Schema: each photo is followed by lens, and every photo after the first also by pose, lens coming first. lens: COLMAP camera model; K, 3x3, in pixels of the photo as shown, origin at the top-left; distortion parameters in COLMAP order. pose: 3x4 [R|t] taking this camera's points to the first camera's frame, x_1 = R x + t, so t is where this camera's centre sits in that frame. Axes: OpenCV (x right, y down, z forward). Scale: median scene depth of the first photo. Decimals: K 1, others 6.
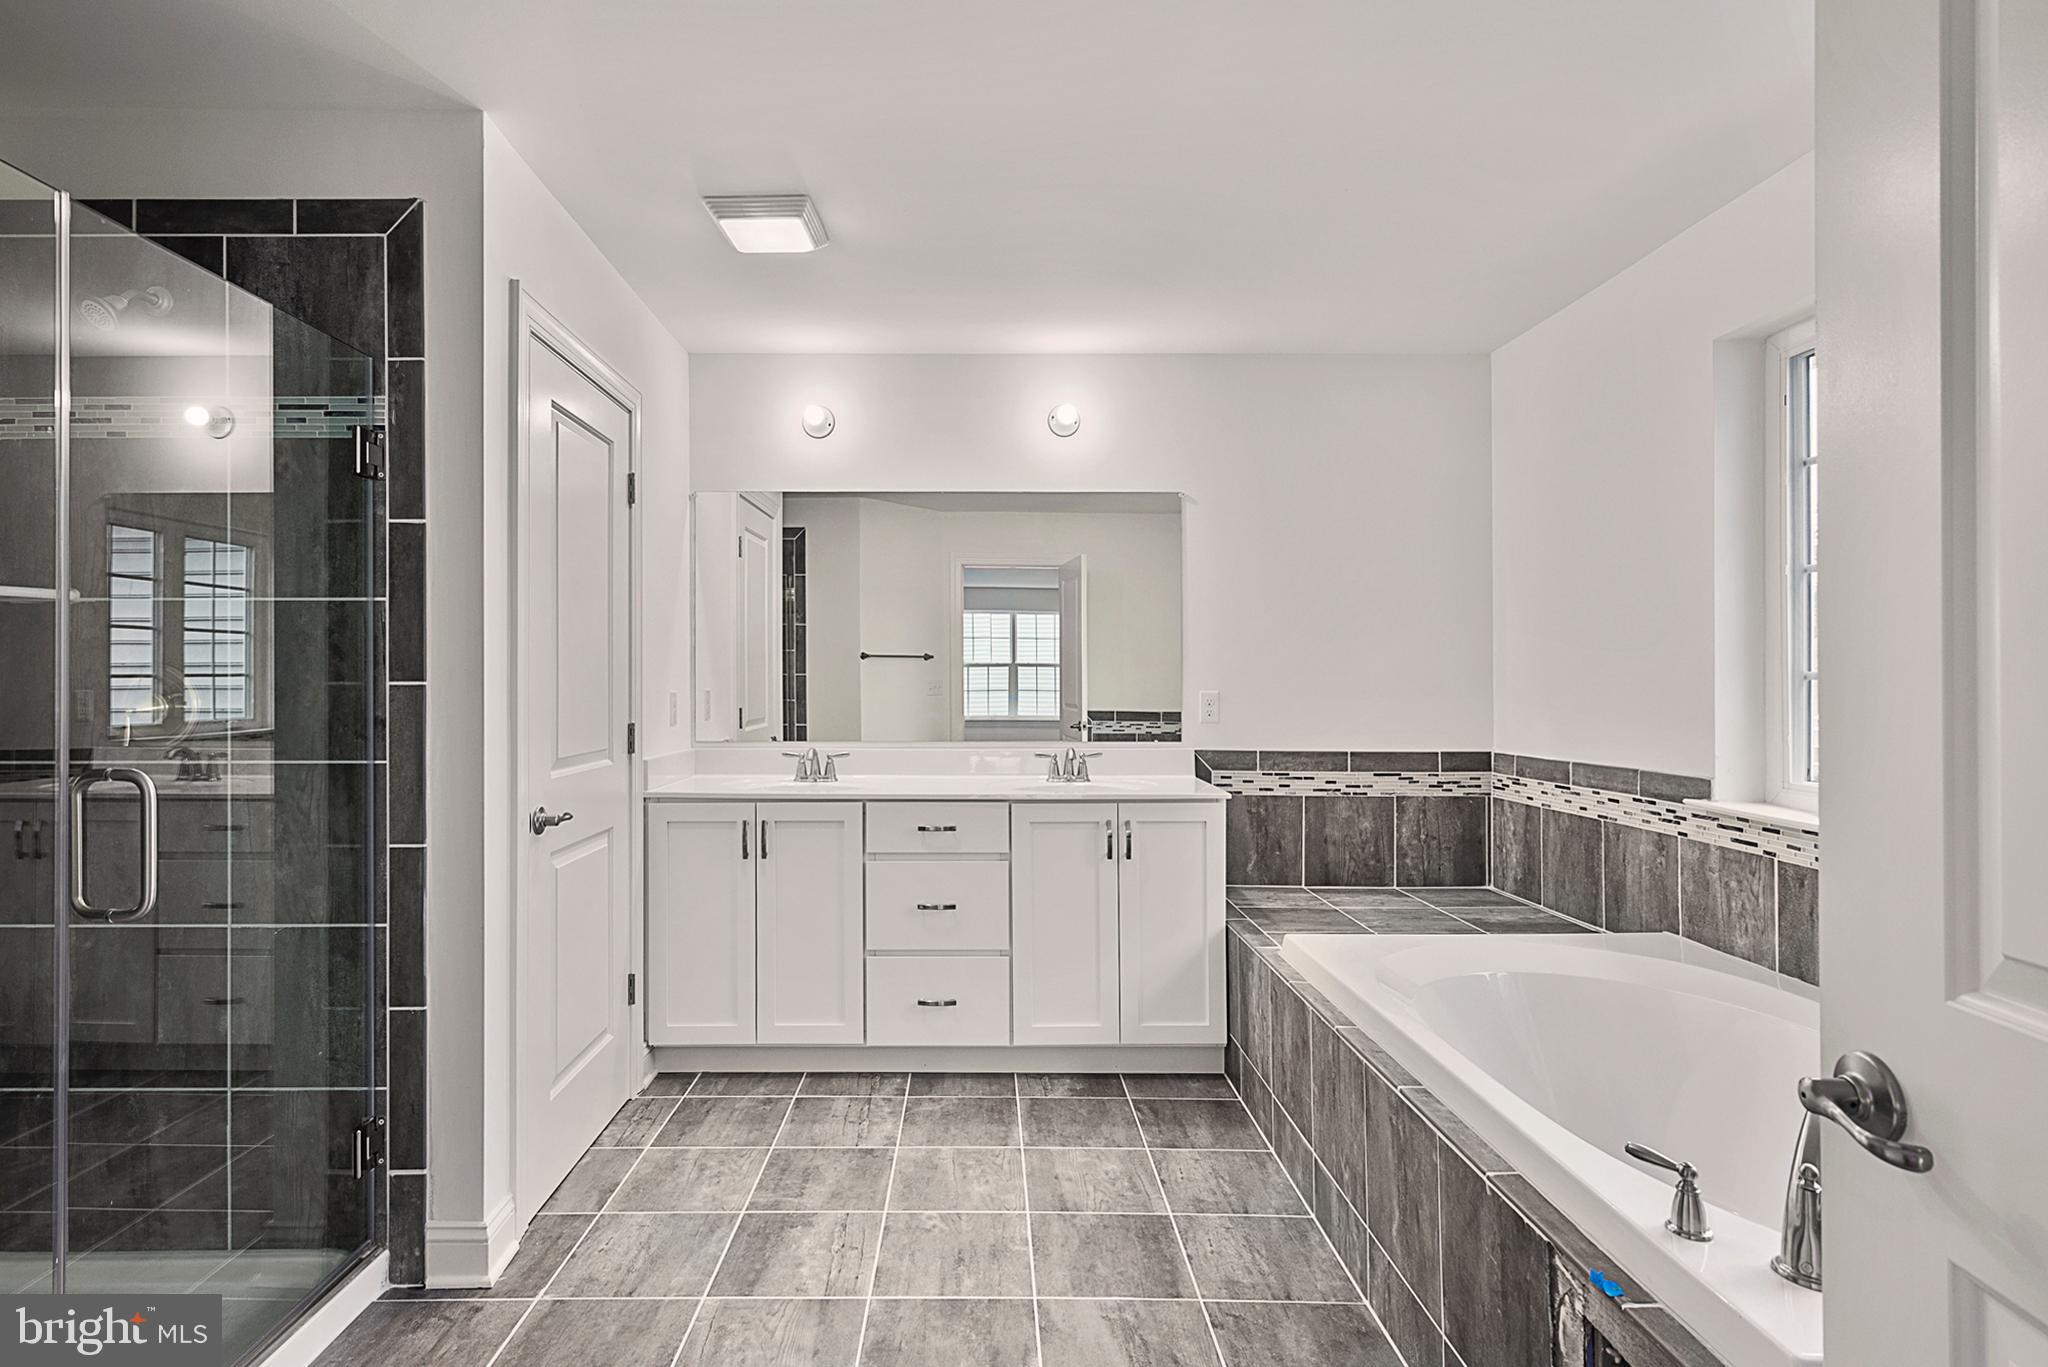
lens RADIAL K [[1012.6, 0, 975.4], [0, 1012.6, 679.8], [0, 0, 1]] dist [-0.009257, 0.000290]
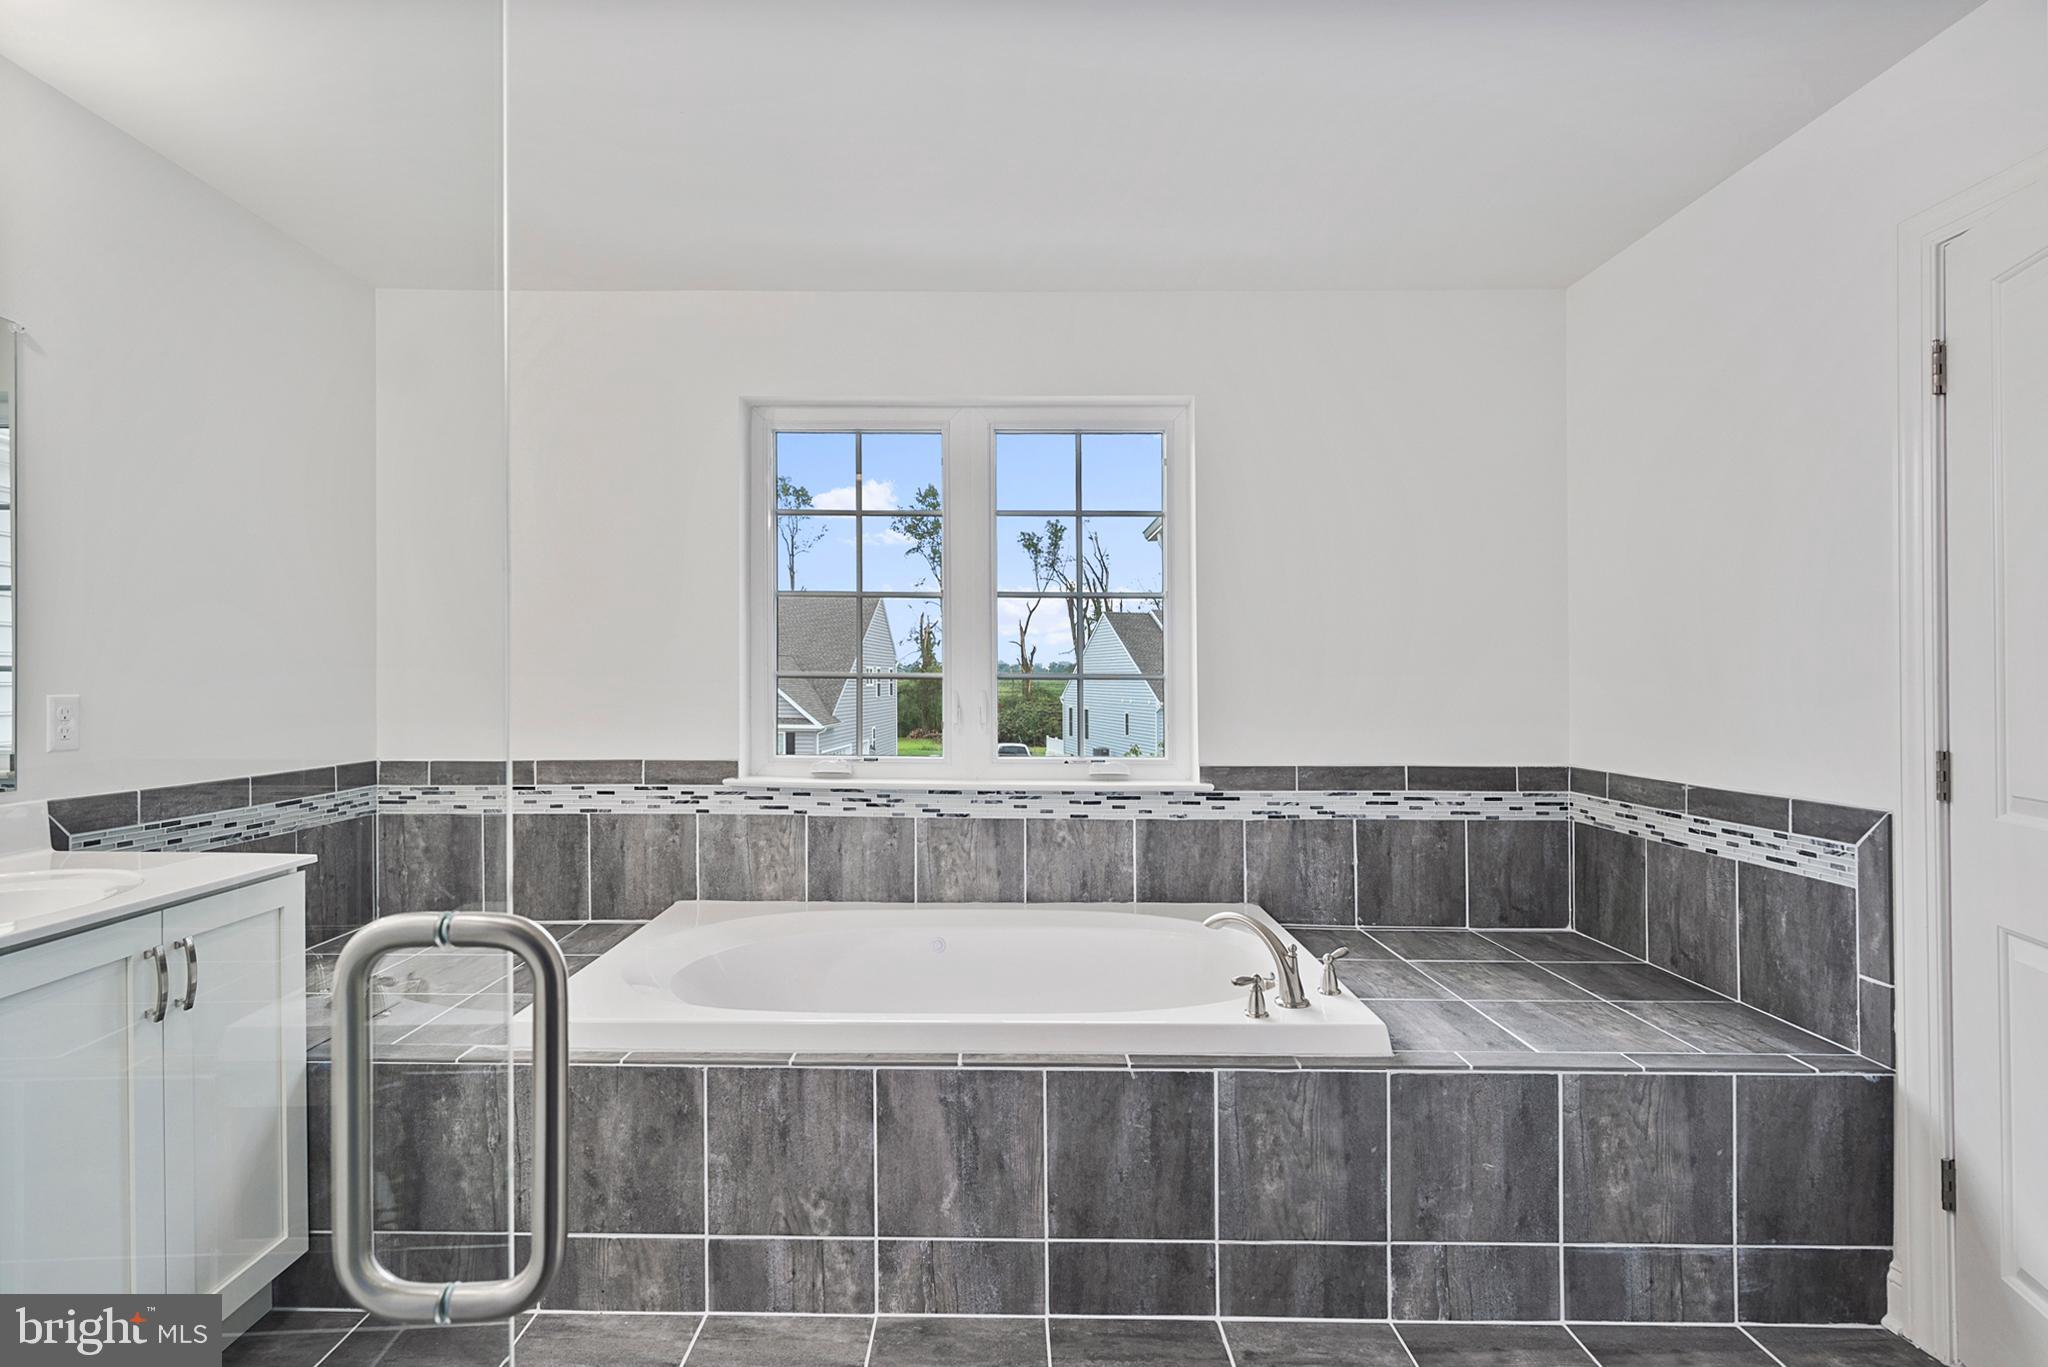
lens RADIAL K [[1012.6, 0, 975.4], [0, 1012.6, 679.8], [0, 0, 1]] dist [-0.009257, 0.000290]
pose [[0.005044, -0.004622, 0.999977, -0.425993], [-0.005508, 0.999974, 0.004650, -0.003660], [-0.999972, -0.005532, 0.005018, 0.646222]]
